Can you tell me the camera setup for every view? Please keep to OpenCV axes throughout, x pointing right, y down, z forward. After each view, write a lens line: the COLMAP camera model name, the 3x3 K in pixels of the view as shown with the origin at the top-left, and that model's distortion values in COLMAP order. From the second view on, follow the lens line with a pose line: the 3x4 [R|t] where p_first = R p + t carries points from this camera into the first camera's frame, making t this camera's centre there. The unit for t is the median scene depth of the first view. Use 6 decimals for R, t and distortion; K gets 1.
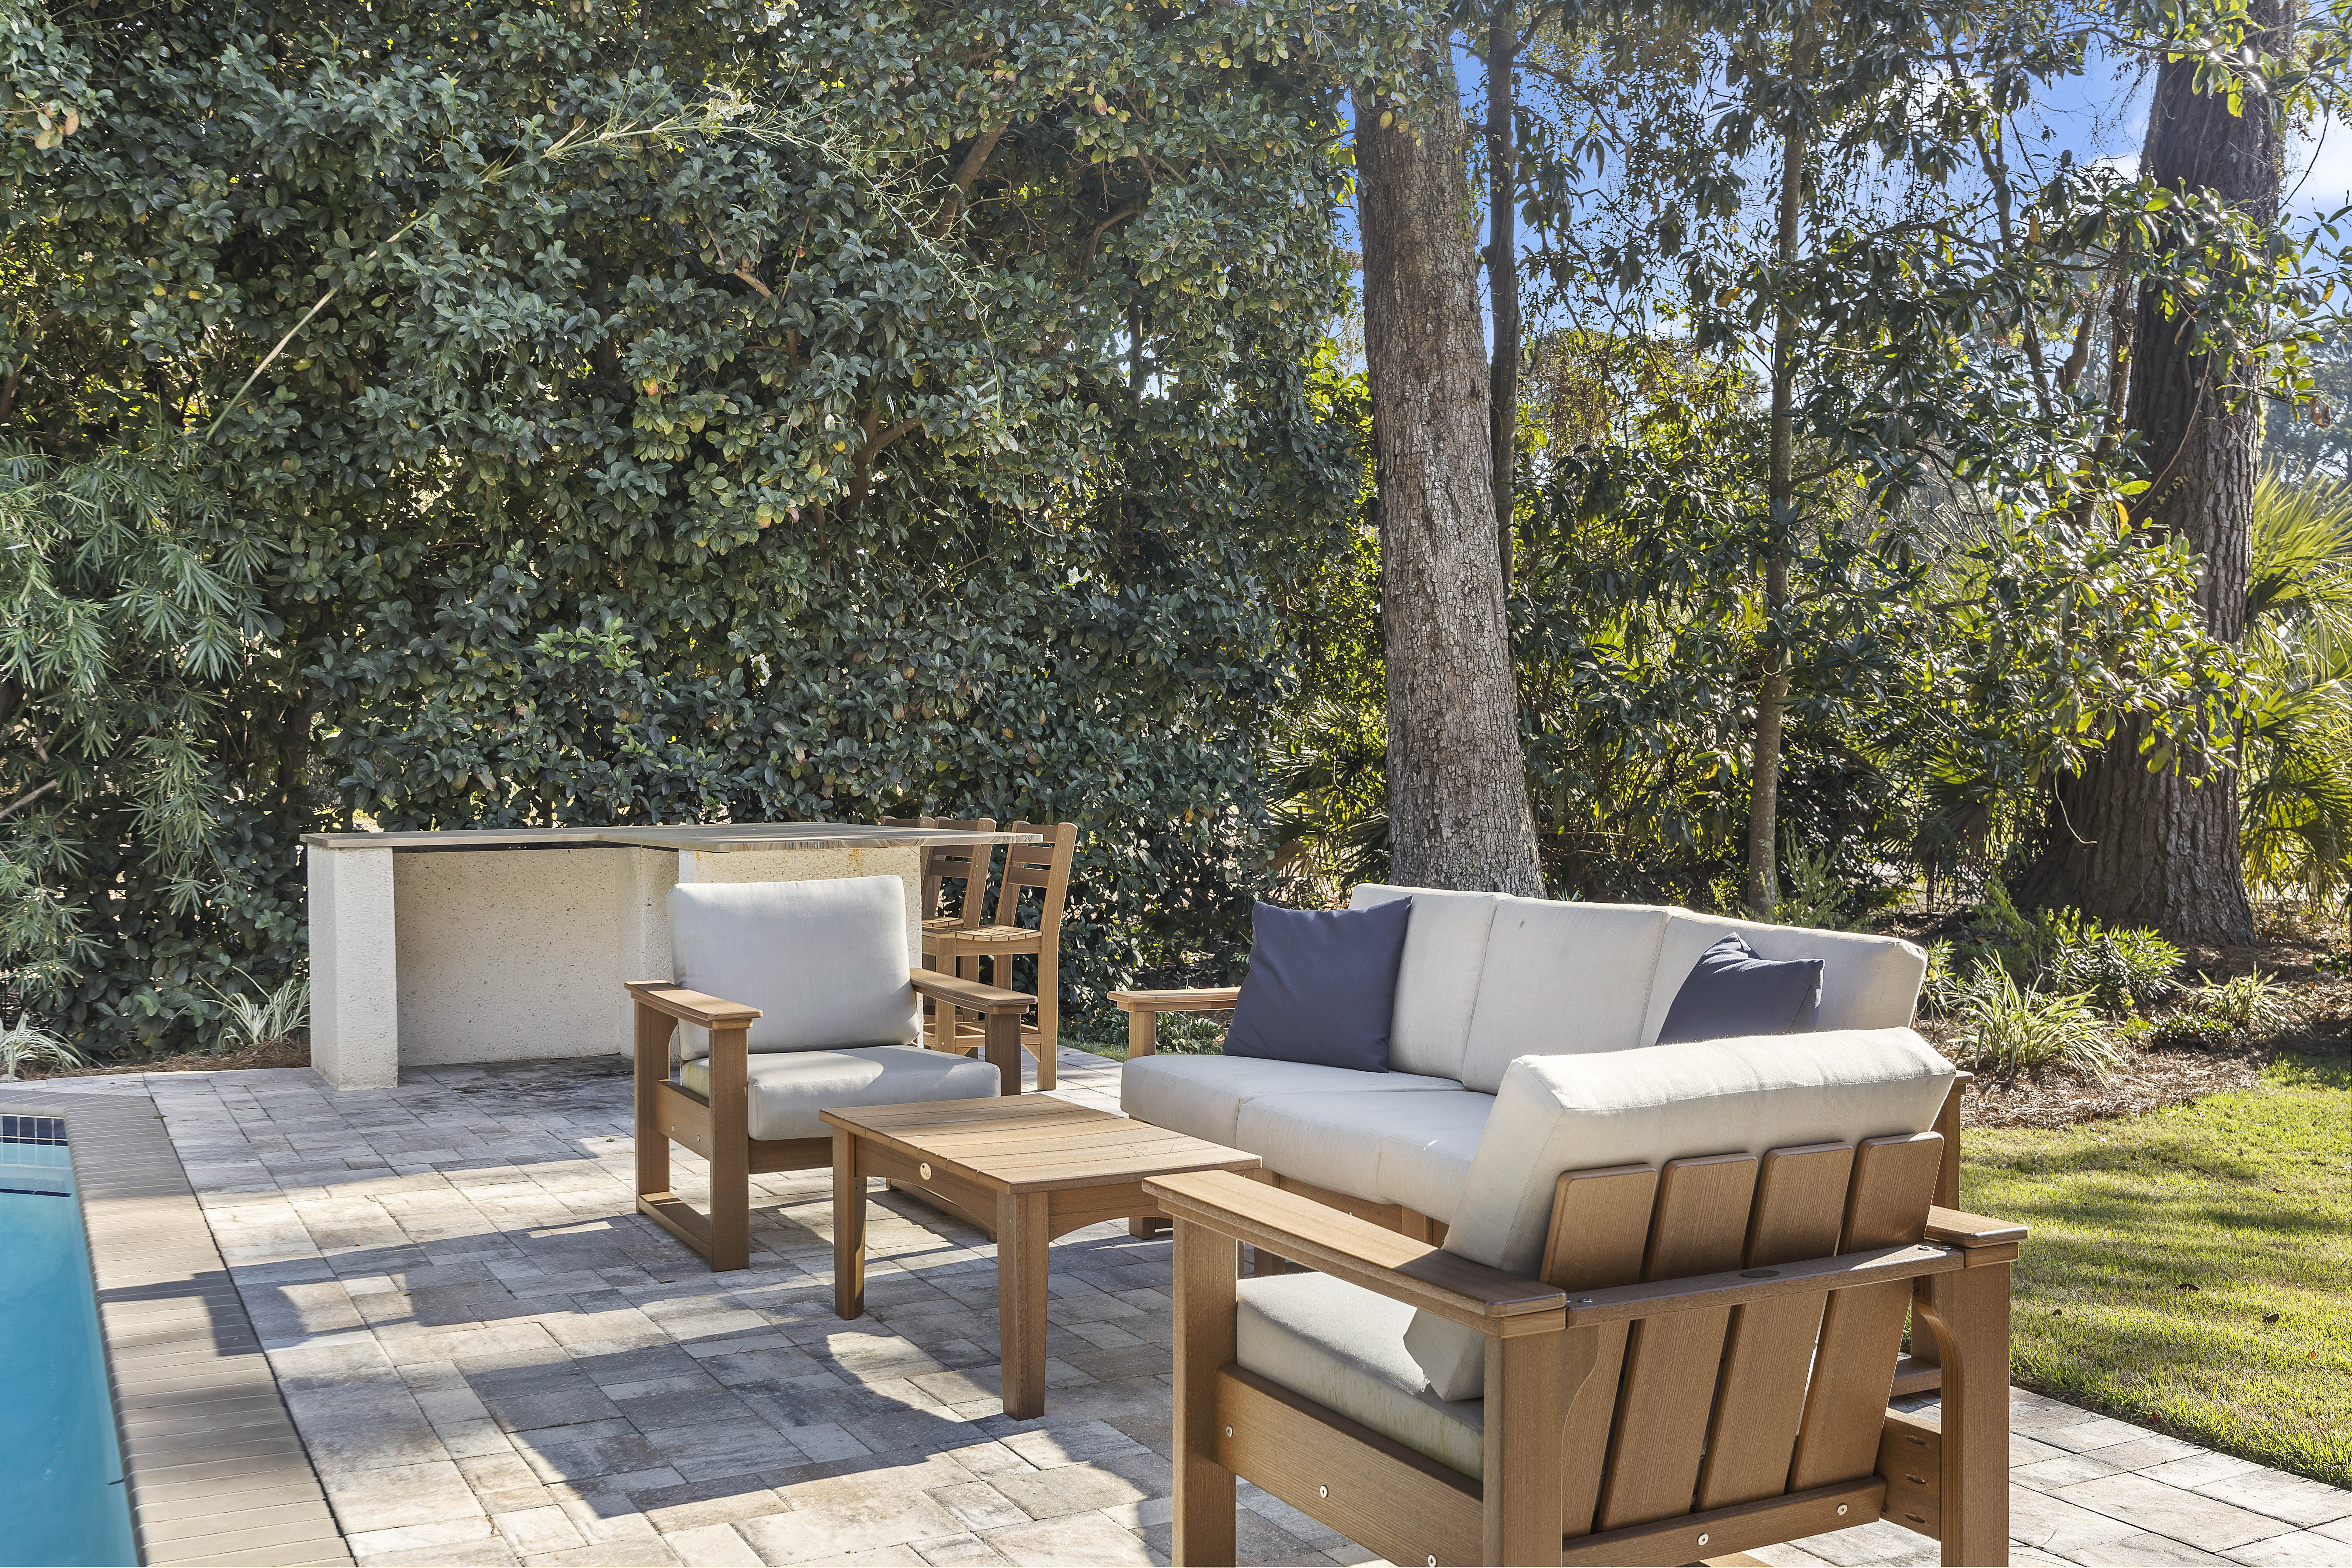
lens RADIAL K [[2197.7, 0, 1173.2], [0, 2197.7, 816.0], [0, 0, 1]] dist [-0.018680, 0.000000]
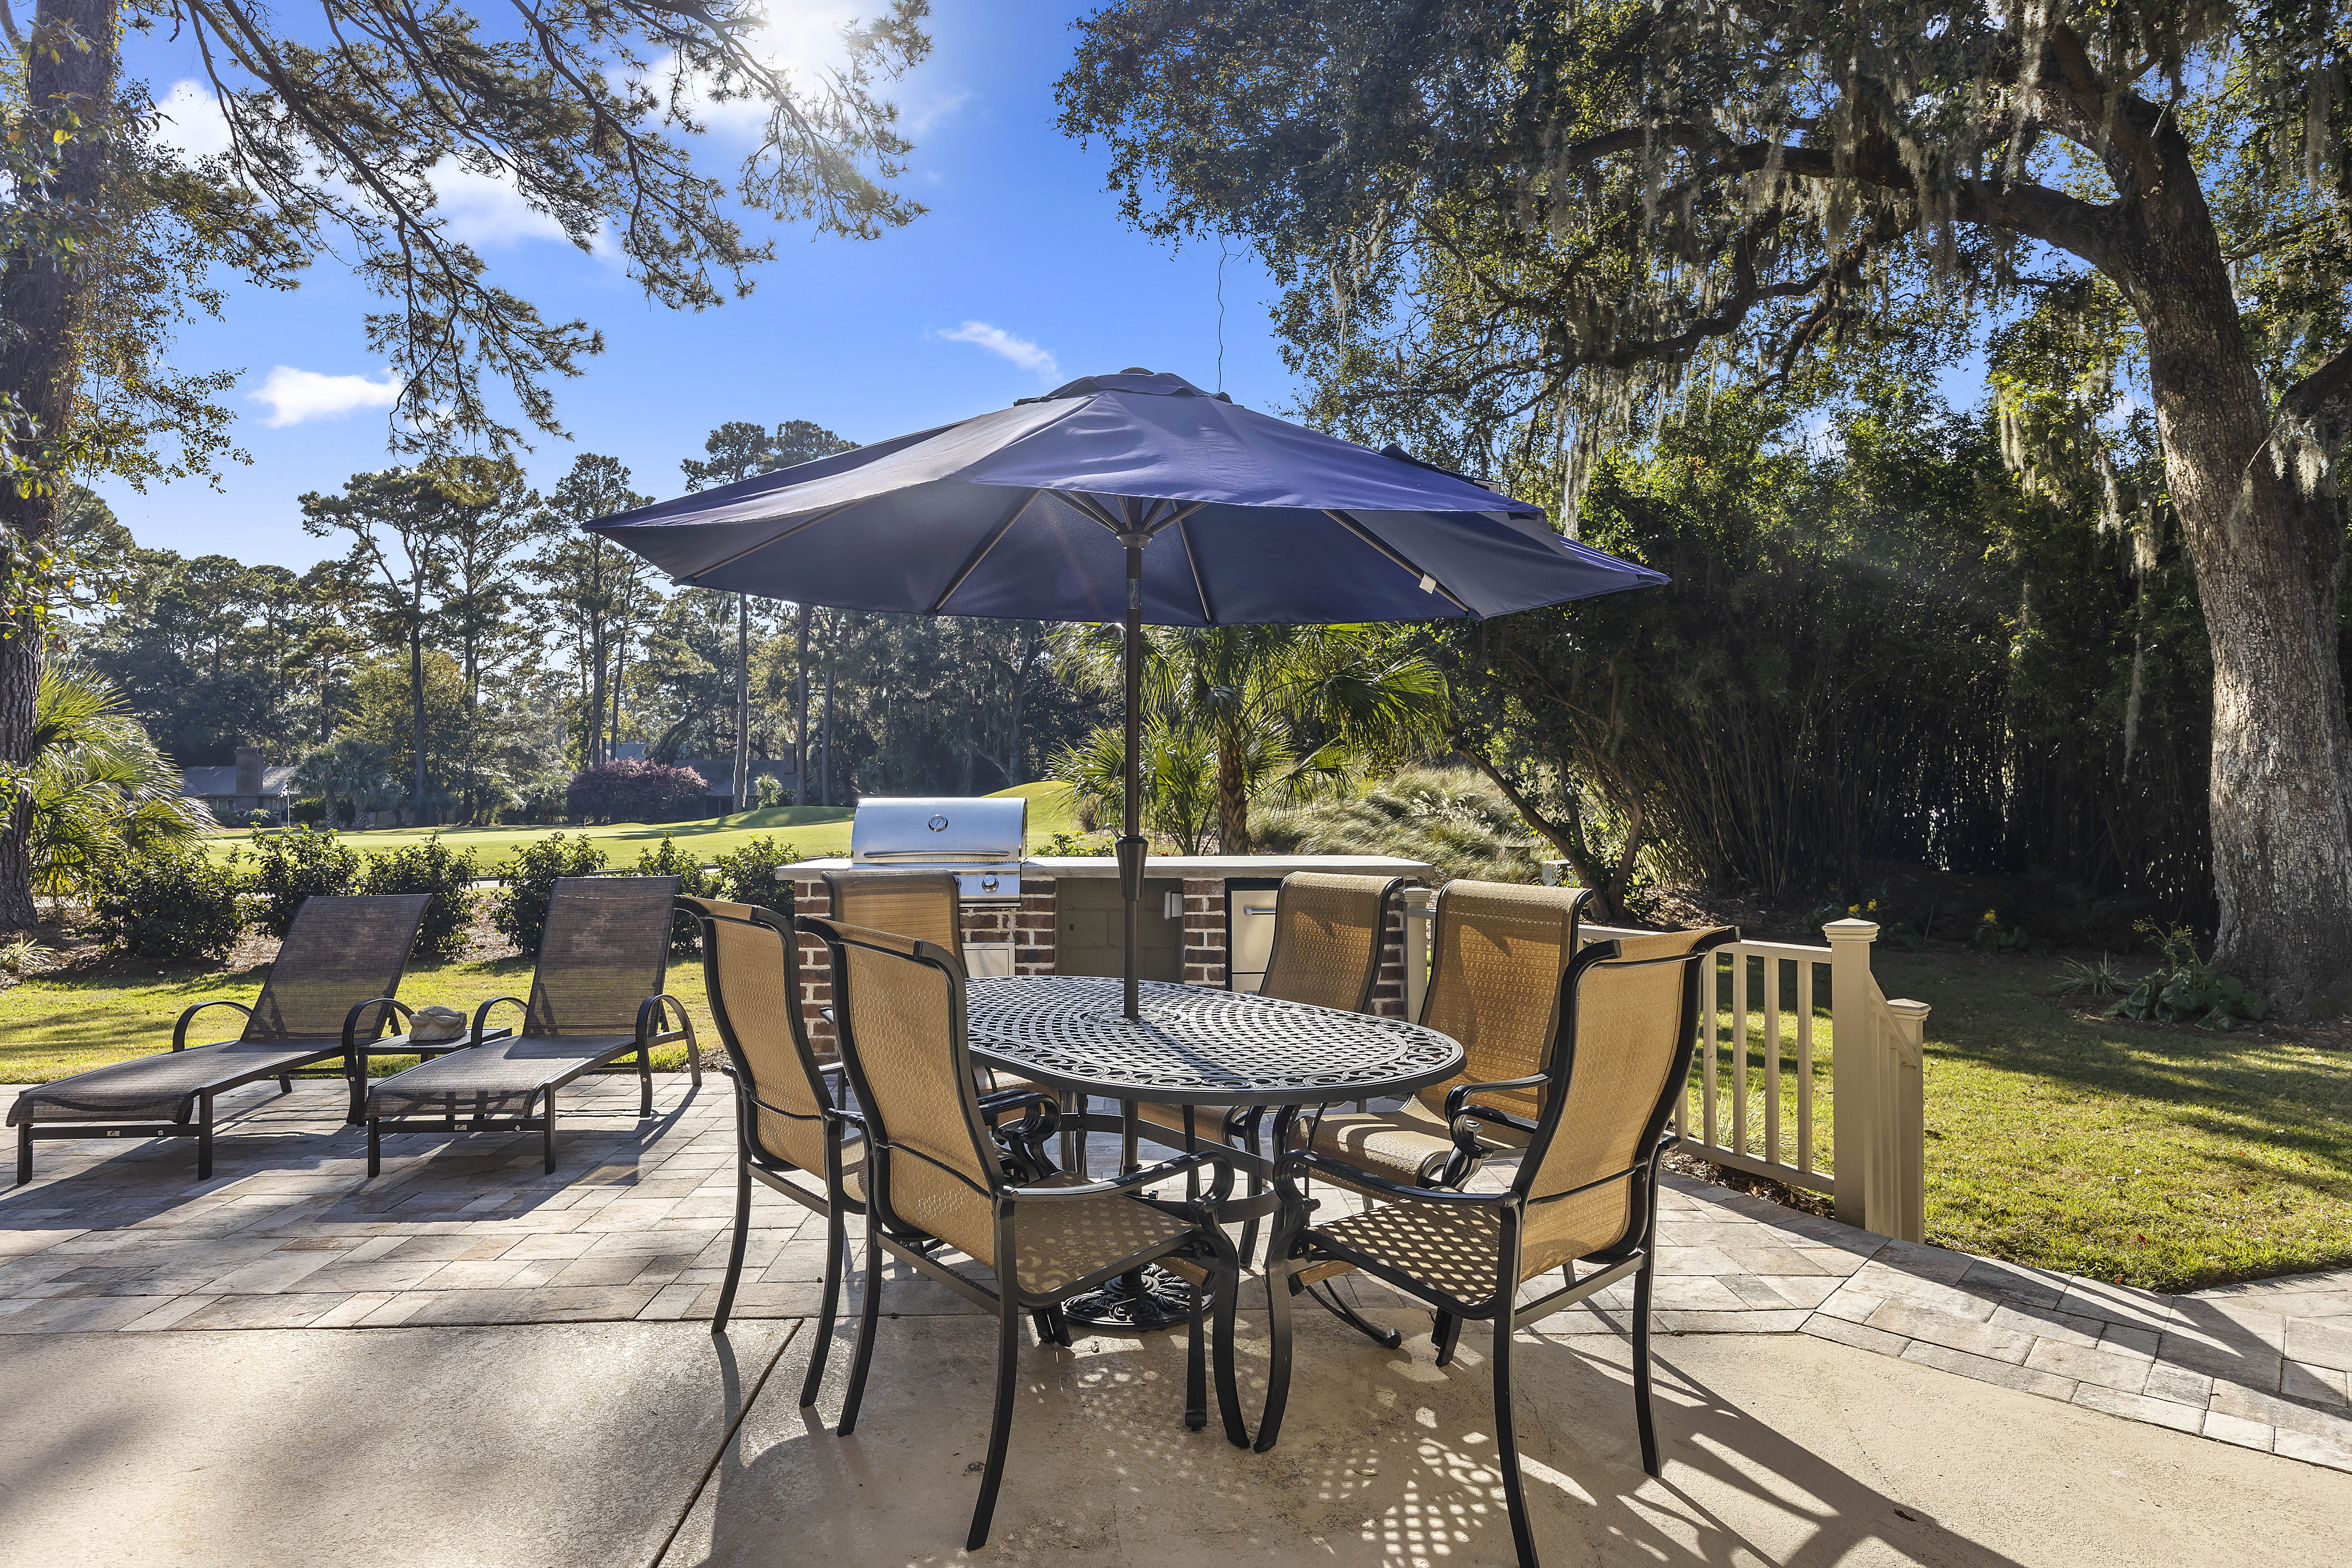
lens RADIAL K [[1286.4, 0, 1187.9], [0, 1286.4, 799.2], [0, 0, 1]] dist [-0.006986, -0.001948]
pose [[0.431864, 0.009839, 0.901885, -0.066255], [0.032701, 0.999112, -0.026558, 0.015120], [-0.901346, 0.040961, 0.431159, -0.440657]]
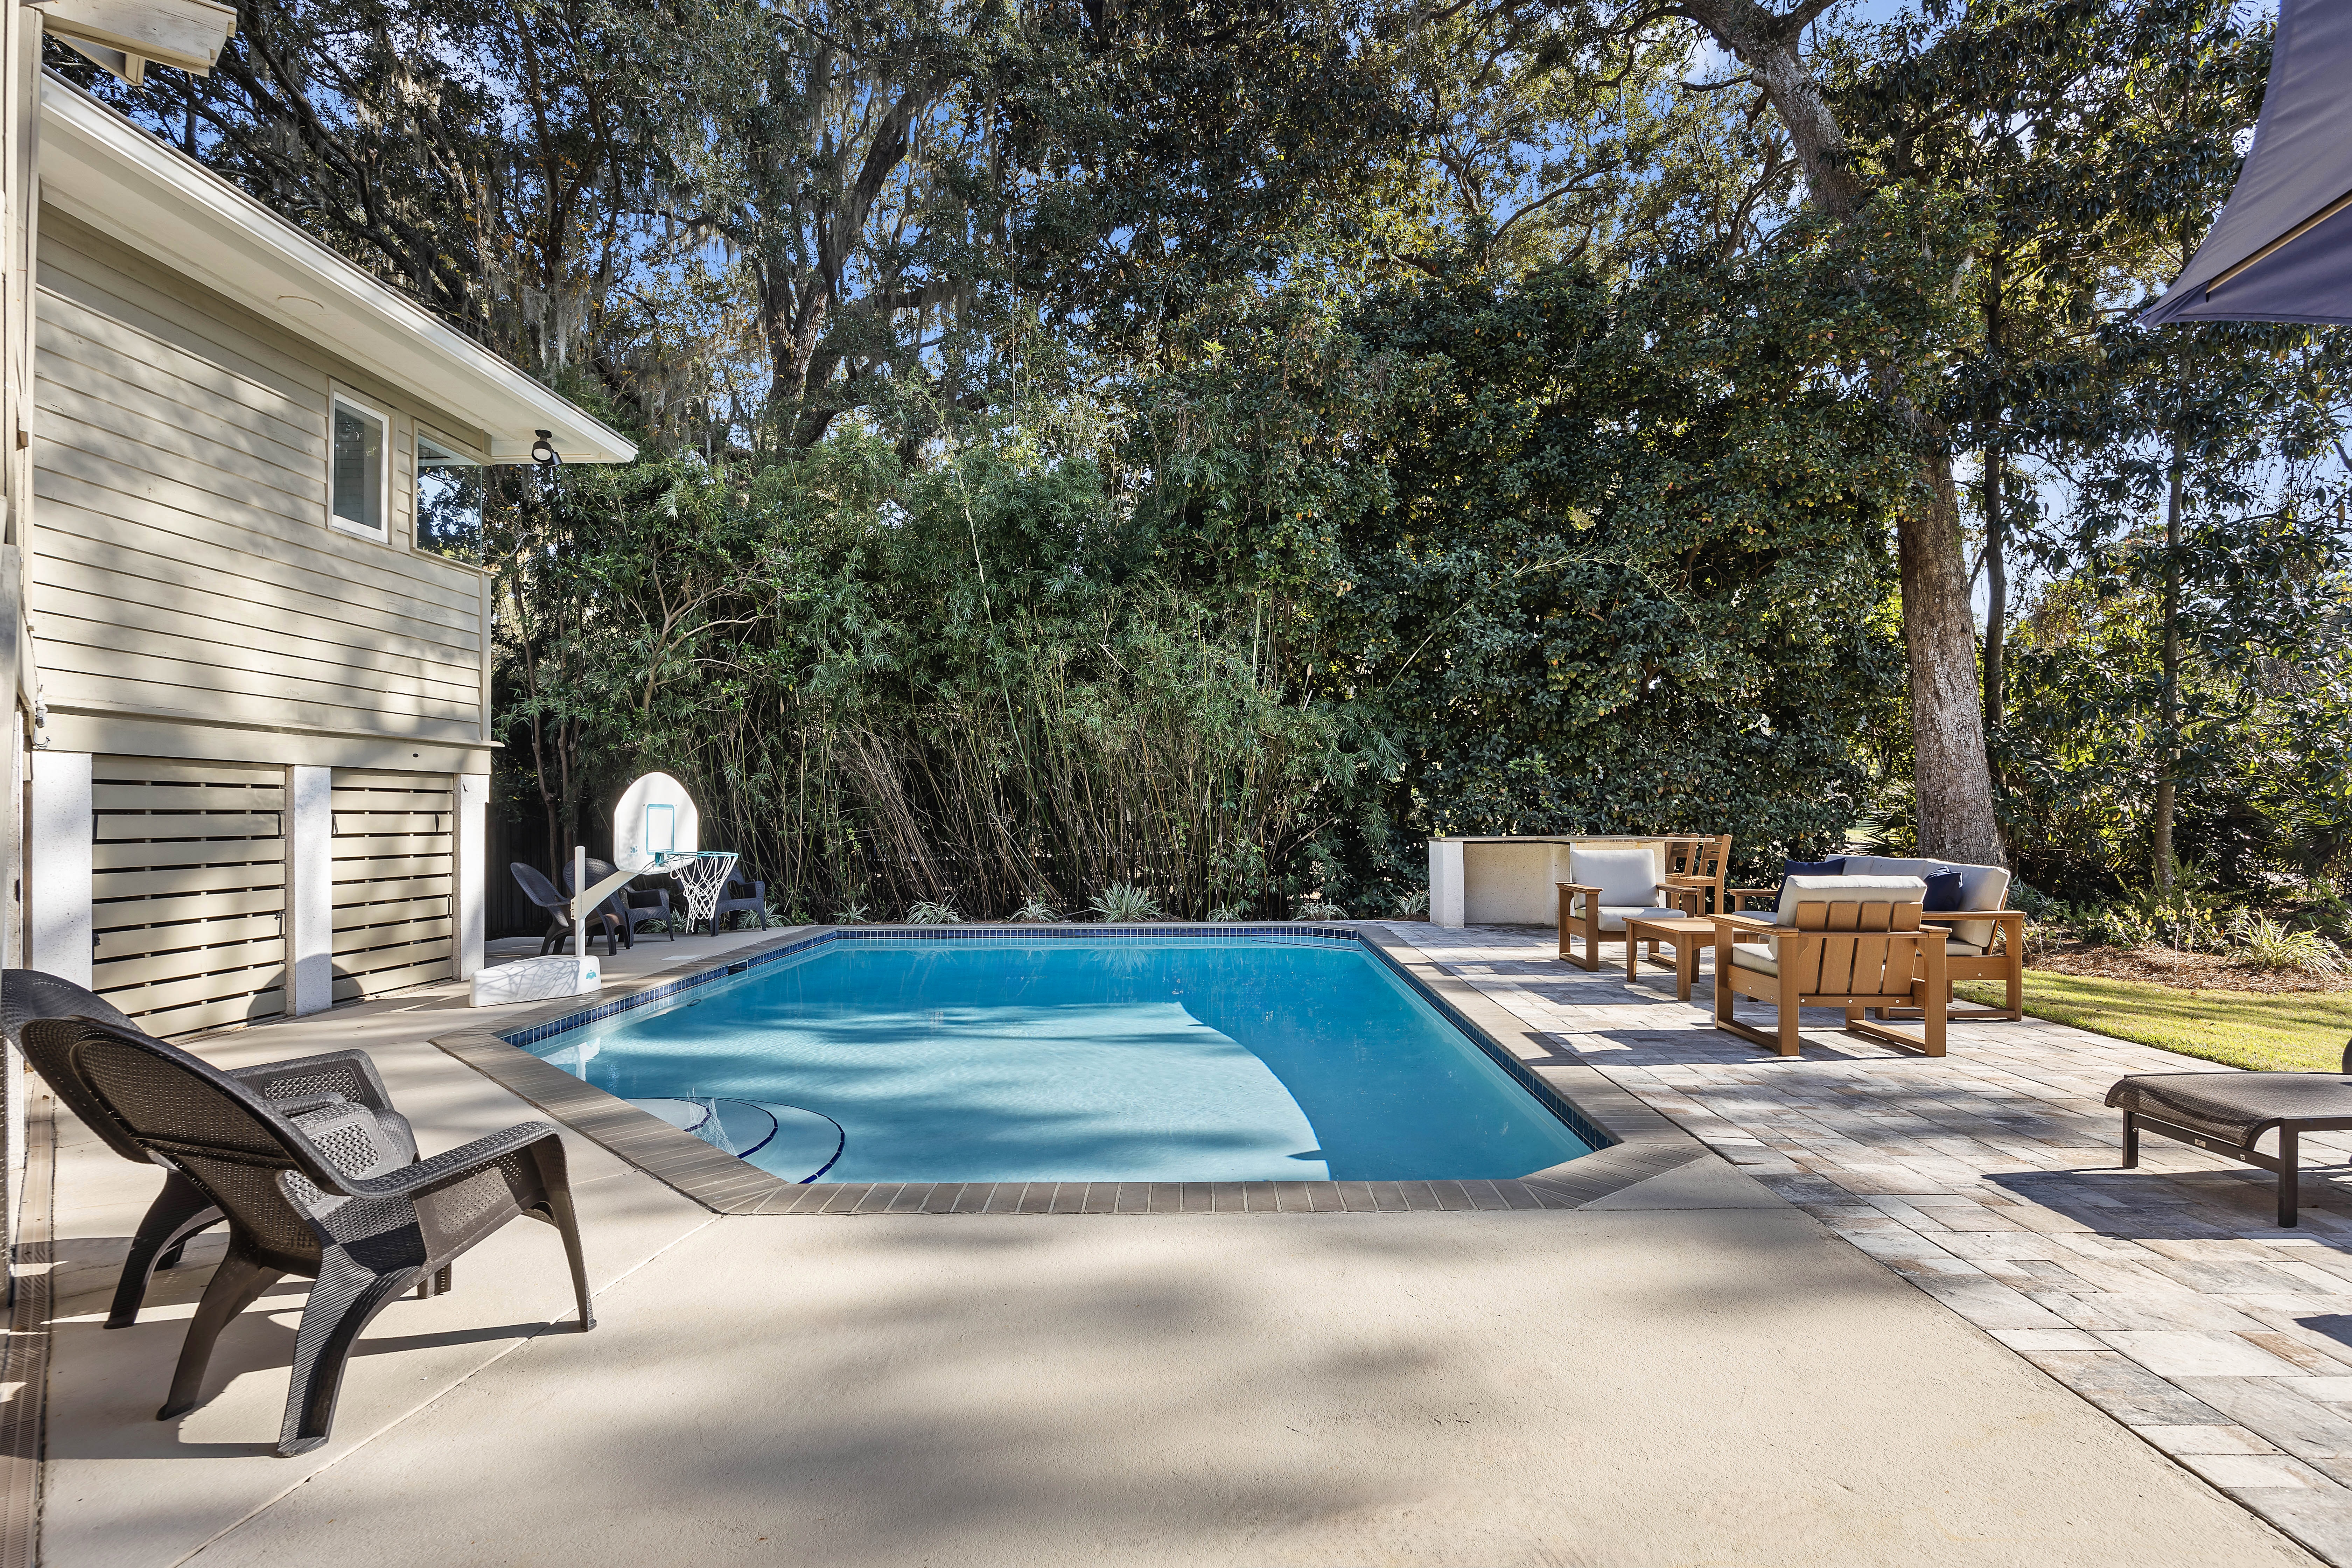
lens RADIAL K [[1222.6, 0, 1174.2], [0, 1222.6, 800.6], [0, 0, 1]] dist [-0.004732, 0.000612]
pose [[0.869381, -0.004497, -0.494122, 0.072760], [-0.013160, 0.999393, -0.032249, 0.013944], [0.493967, 0.034540, 0.868794, -0.417300]]
